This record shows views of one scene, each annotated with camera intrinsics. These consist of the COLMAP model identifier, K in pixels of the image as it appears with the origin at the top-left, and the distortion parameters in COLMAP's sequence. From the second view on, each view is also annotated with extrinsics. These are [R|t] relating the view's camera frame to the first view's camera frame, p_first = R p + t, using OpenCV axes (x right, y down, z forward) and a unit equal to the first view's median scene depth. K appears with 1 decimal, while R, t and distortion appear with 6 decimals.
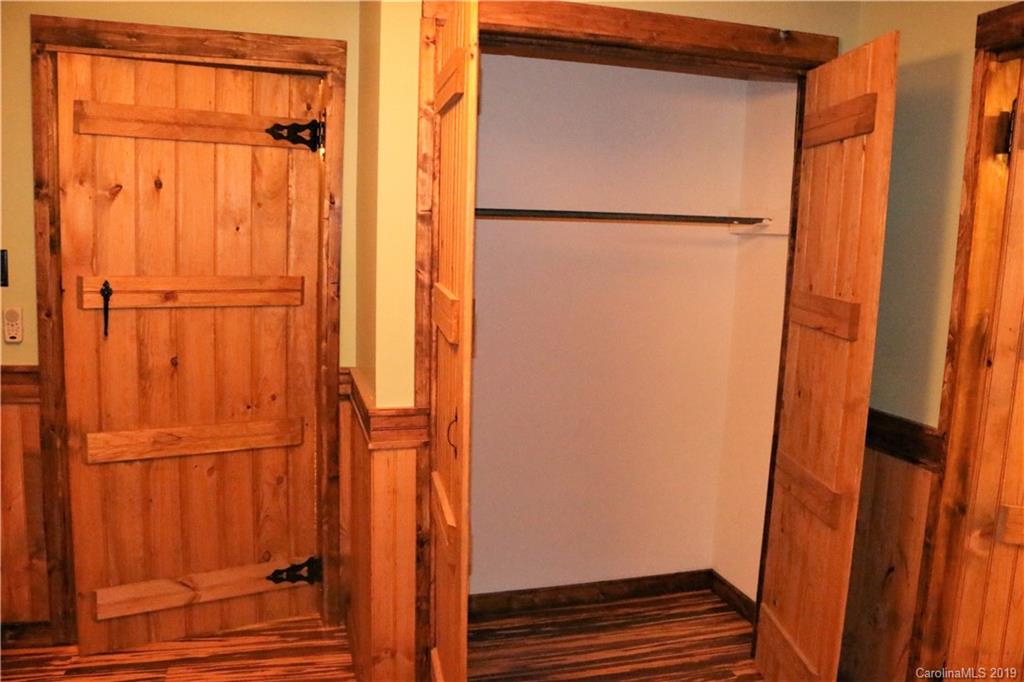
lens RADIAL K [[839.3, 0, 516.4], [0, 839.3, 346.5], [0, 0, 1]] dist [-0.172372, 0.164830]
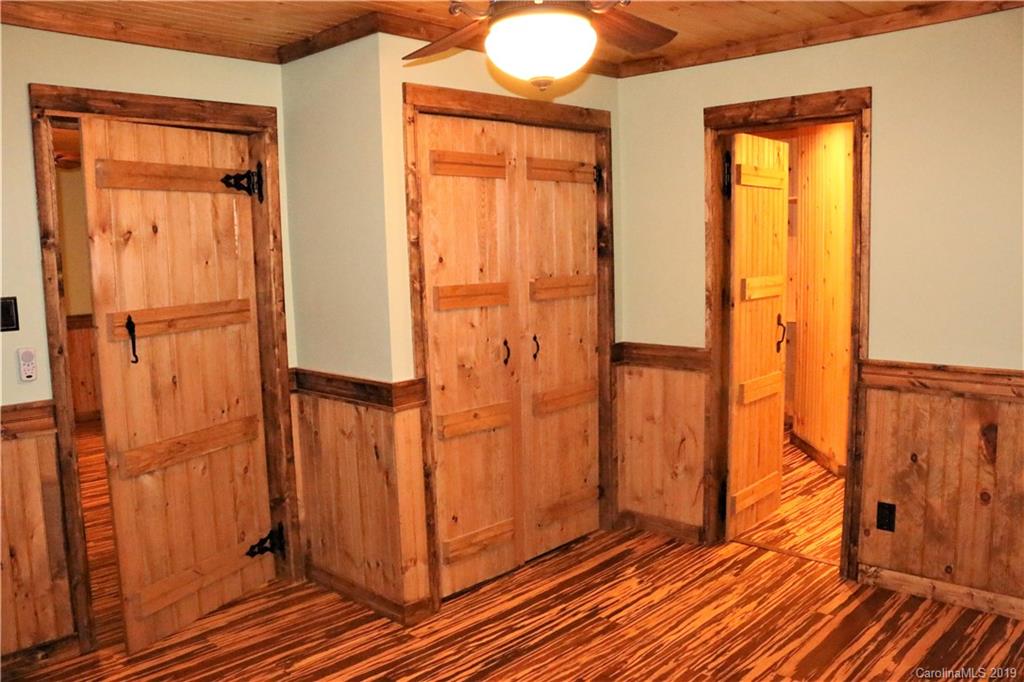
lens RADIAL K [[839.3, 0, 516.4], [0, 839.3, 346.5], [0, 0, 1]] dist [-0.172372, 0.164830]
pose [[0.858301, -0.122709, 0.498260, -0.593028], [0.126256, 0.991638, 0.026727, 0.002839], [-0.497373, 0.039968, 0.866616, -0.269342]]
